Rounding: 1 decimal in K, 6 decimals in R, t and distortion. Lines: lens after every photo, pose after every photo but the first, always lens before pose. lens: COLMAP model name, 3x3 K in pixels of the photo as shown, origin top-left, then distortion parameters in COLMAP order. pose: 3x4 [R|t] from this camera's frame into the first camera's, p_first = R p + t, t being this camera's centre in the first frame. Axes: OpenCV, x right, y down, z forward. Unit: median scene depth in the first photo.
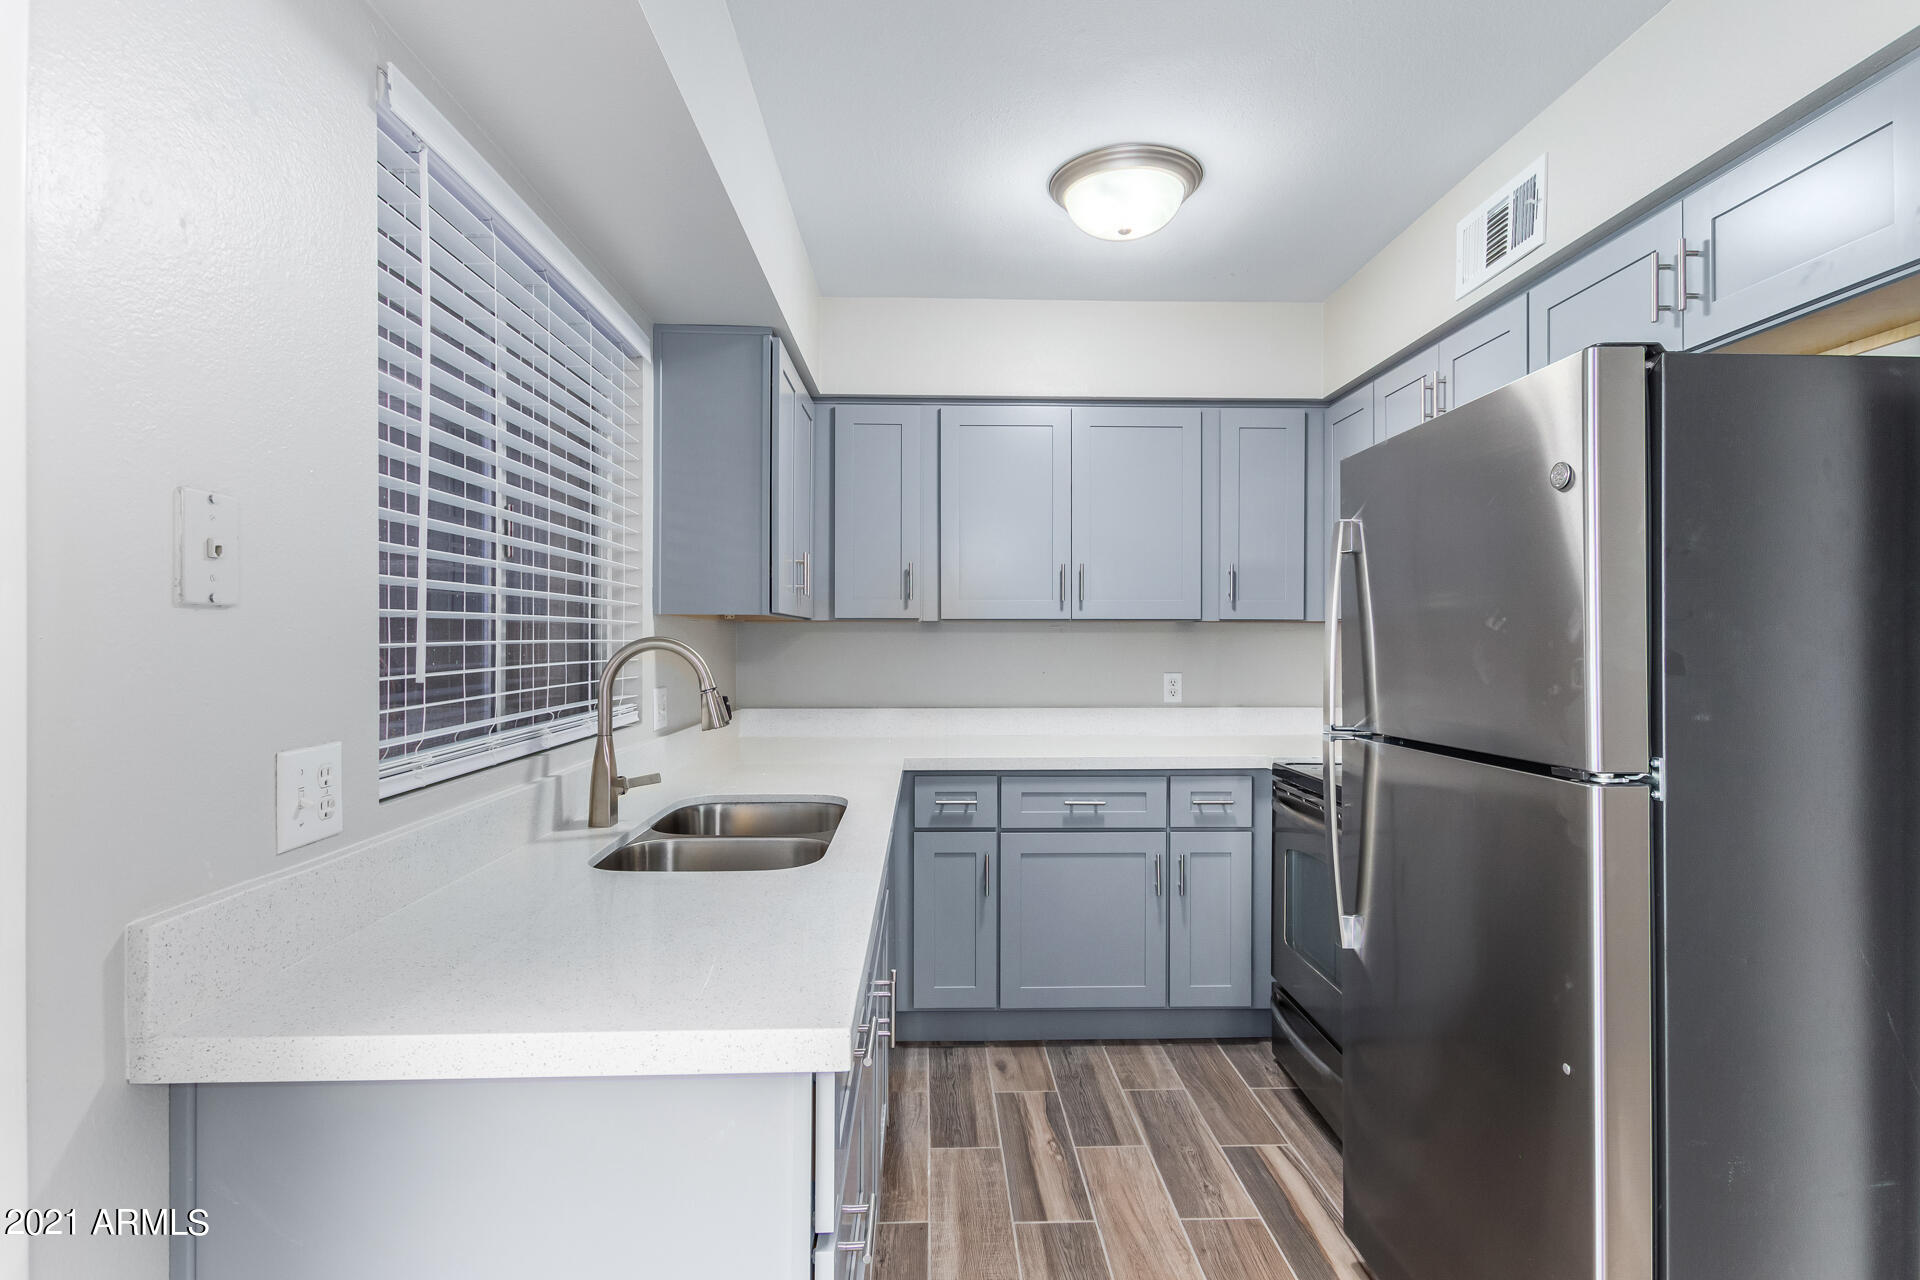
lens RADIAL K [[975.8, 0, 963.7], [0, 975.8, 638.1], [0, 0, 1]] dist [0.005219, -0.000060]
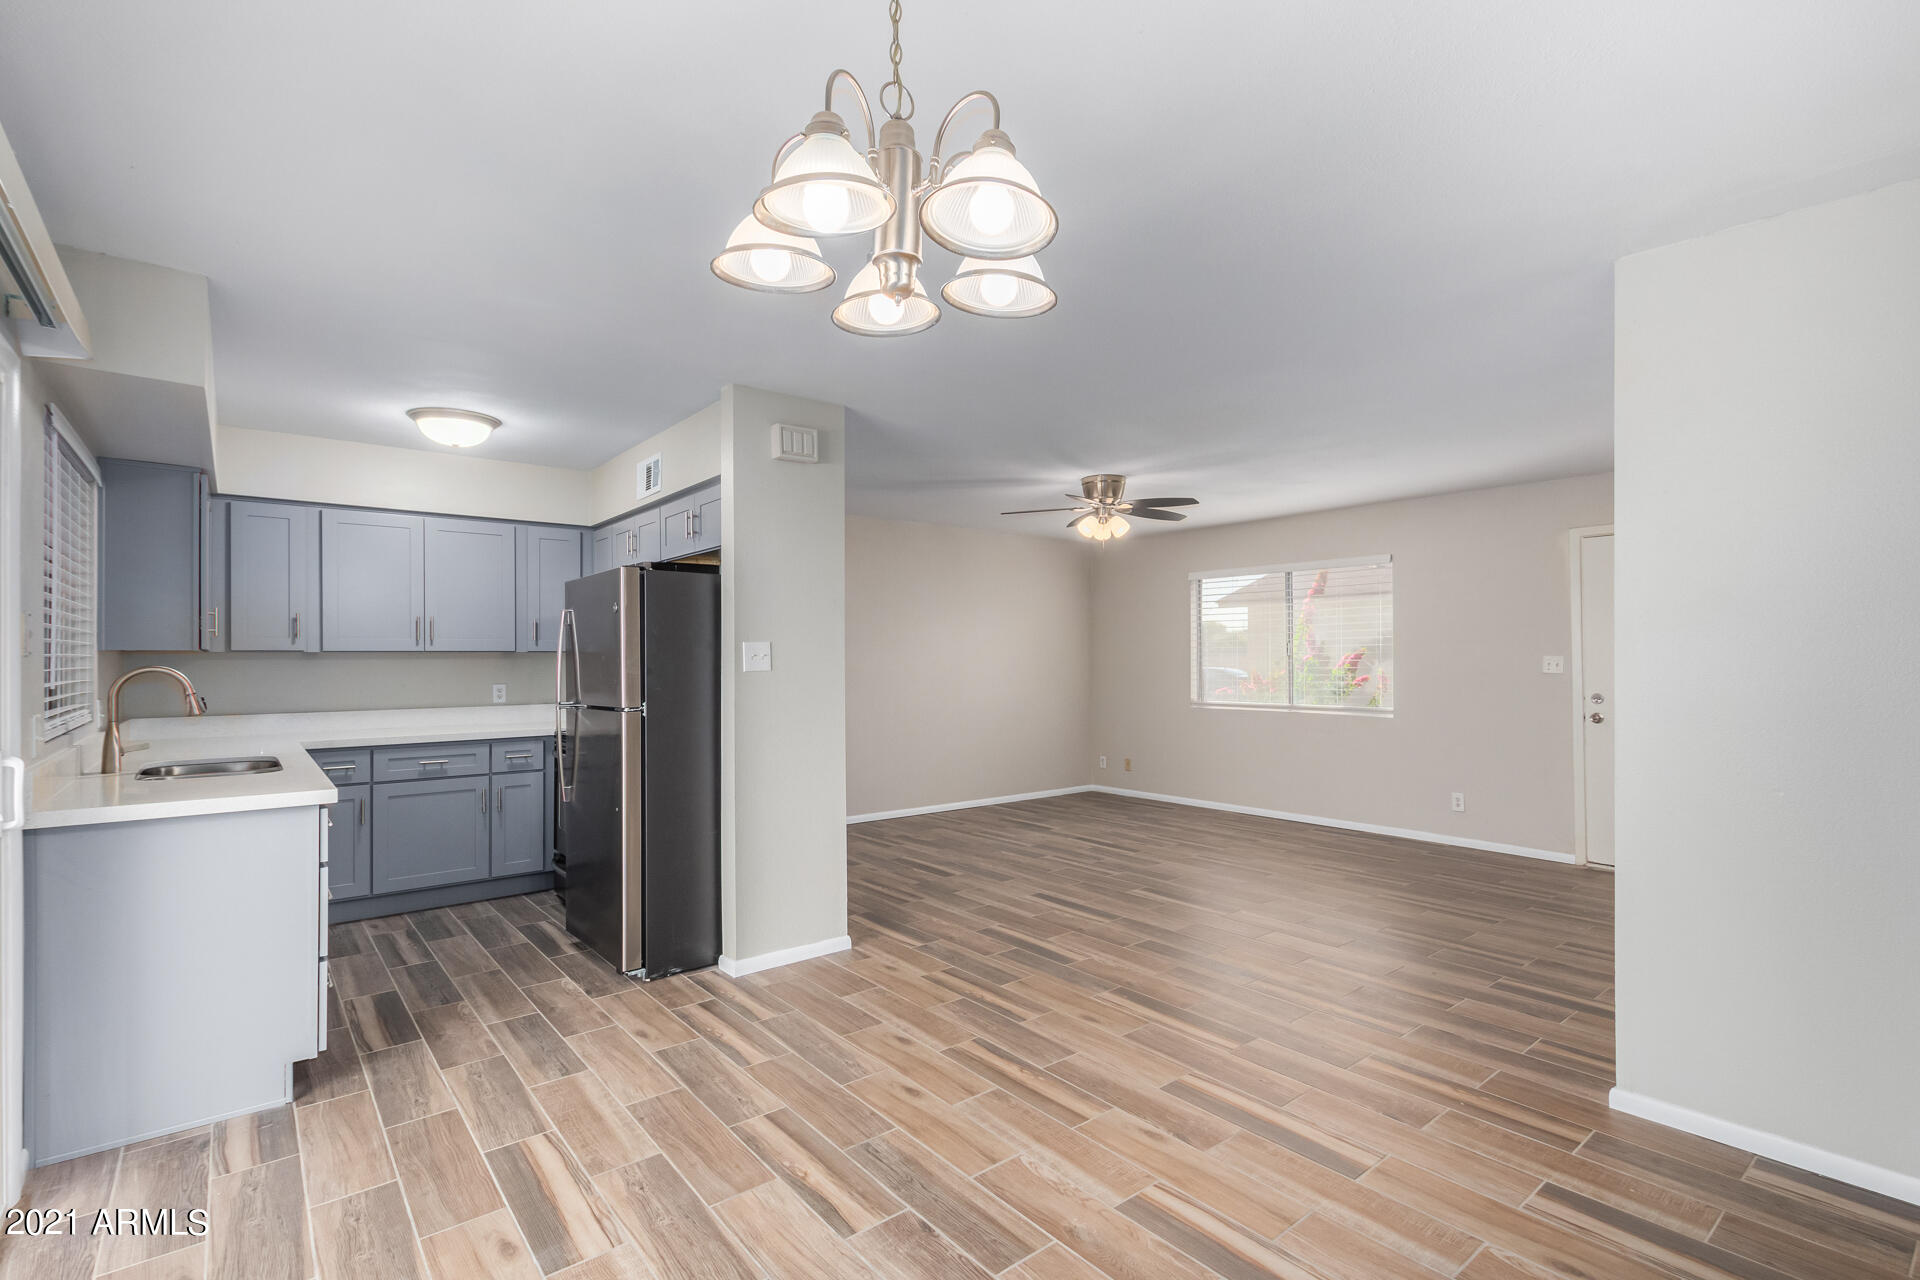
lens RADIAL K [[878.8, 0, 957.0], [0, 878.8, 654.8], [0, 0, 1]] dist [0.007527, -0.002501]
pose [[0.797972, -0.003182, 0.602686, -0.071861], [0.005674, 0.999981, -0.002233, -0.005857], [-0.602667, 0.005201, 0.797976, -0.770215]]
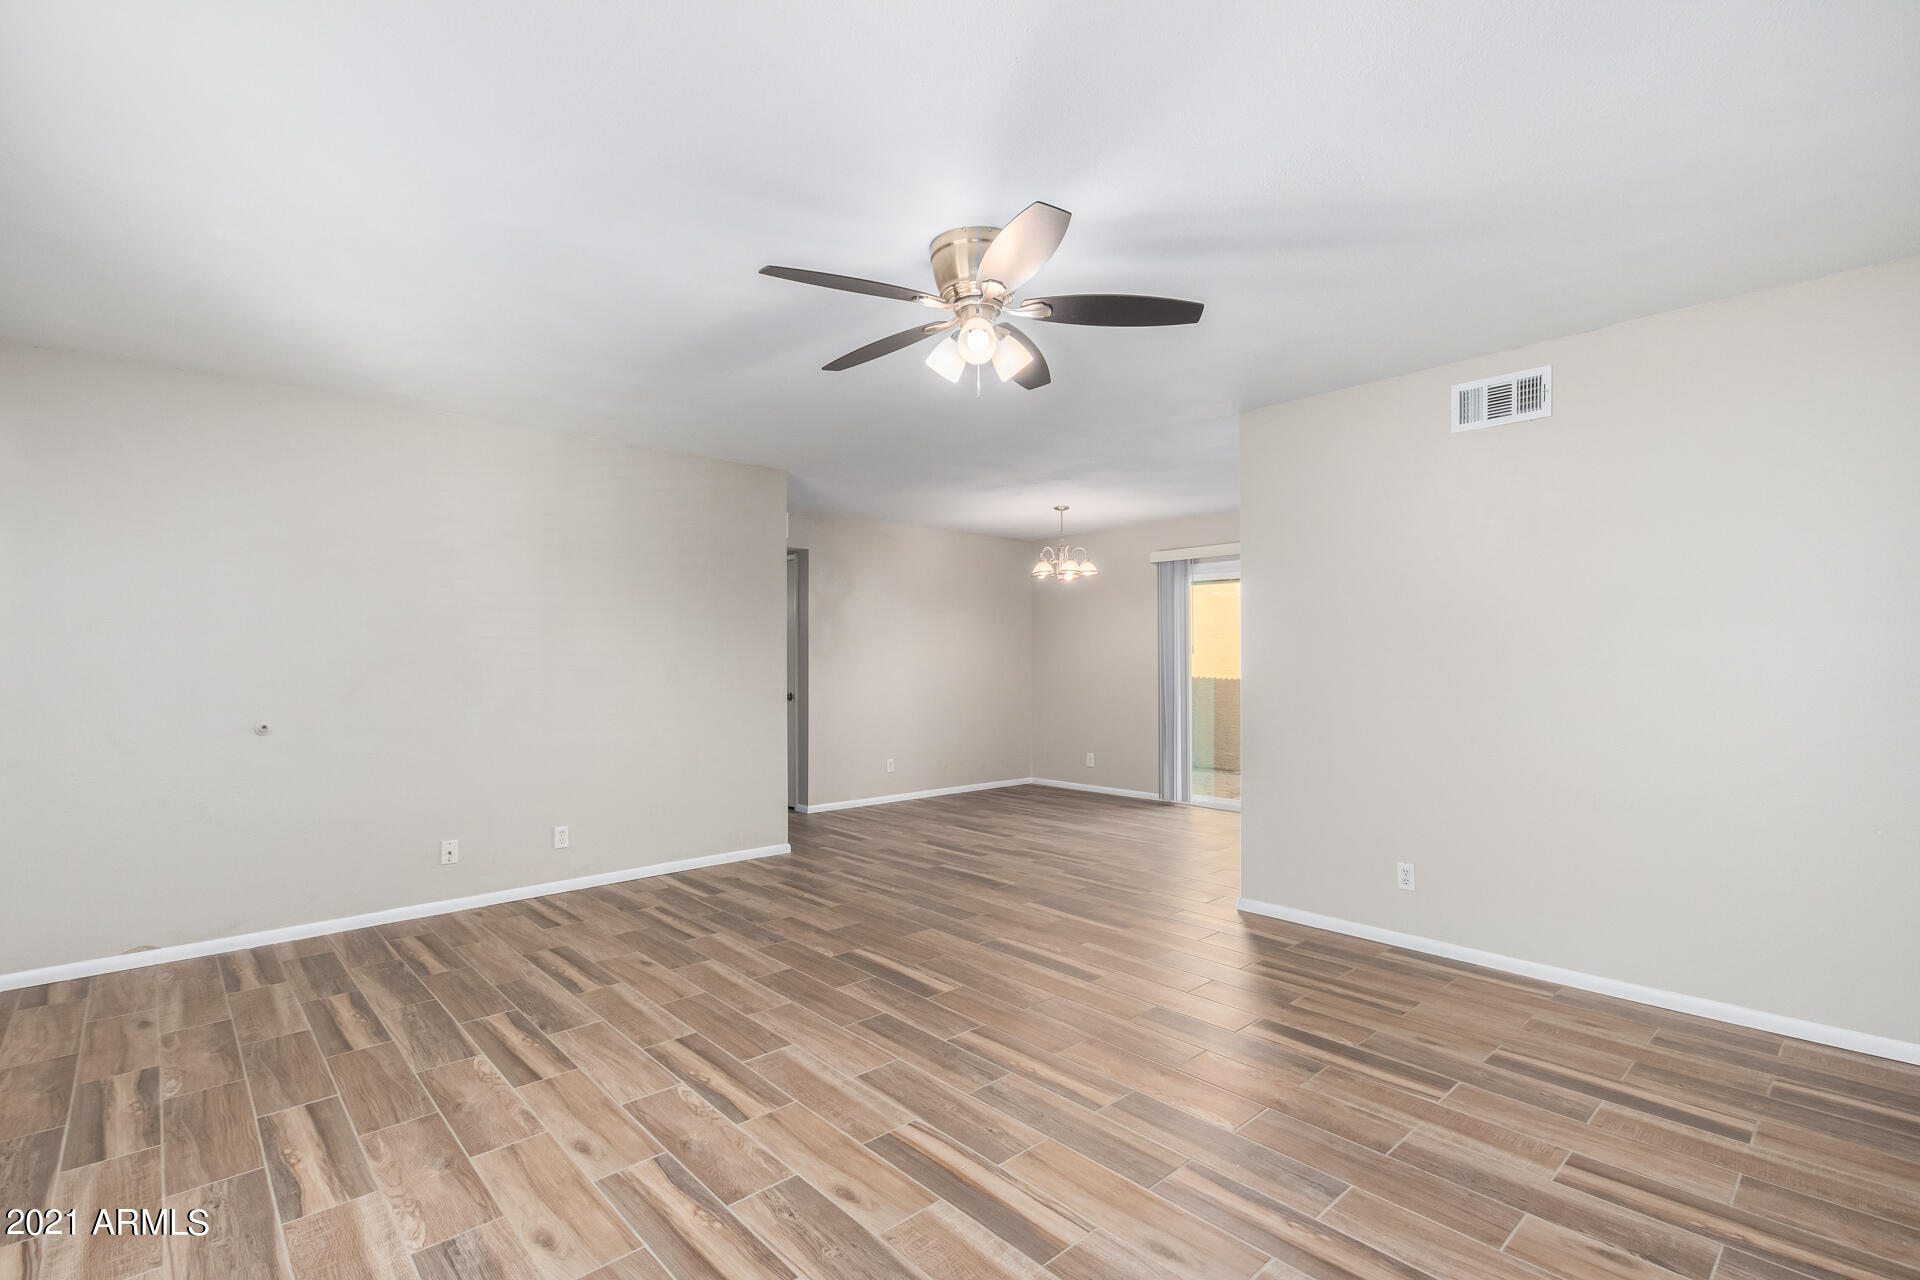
lens RADIAL K [[878.8, 0, 958.7], [0, 878.8, 630.1], [0, 0, 1]] dist [0.007527, -0.002501]
pose [[-0.758239, -0.025914, -0.651462, 1.879740], [-0.001637, 0.999282, -0.037845, 0.028197], [0.651975, -0.027629, -0.757737, 1.175202]]
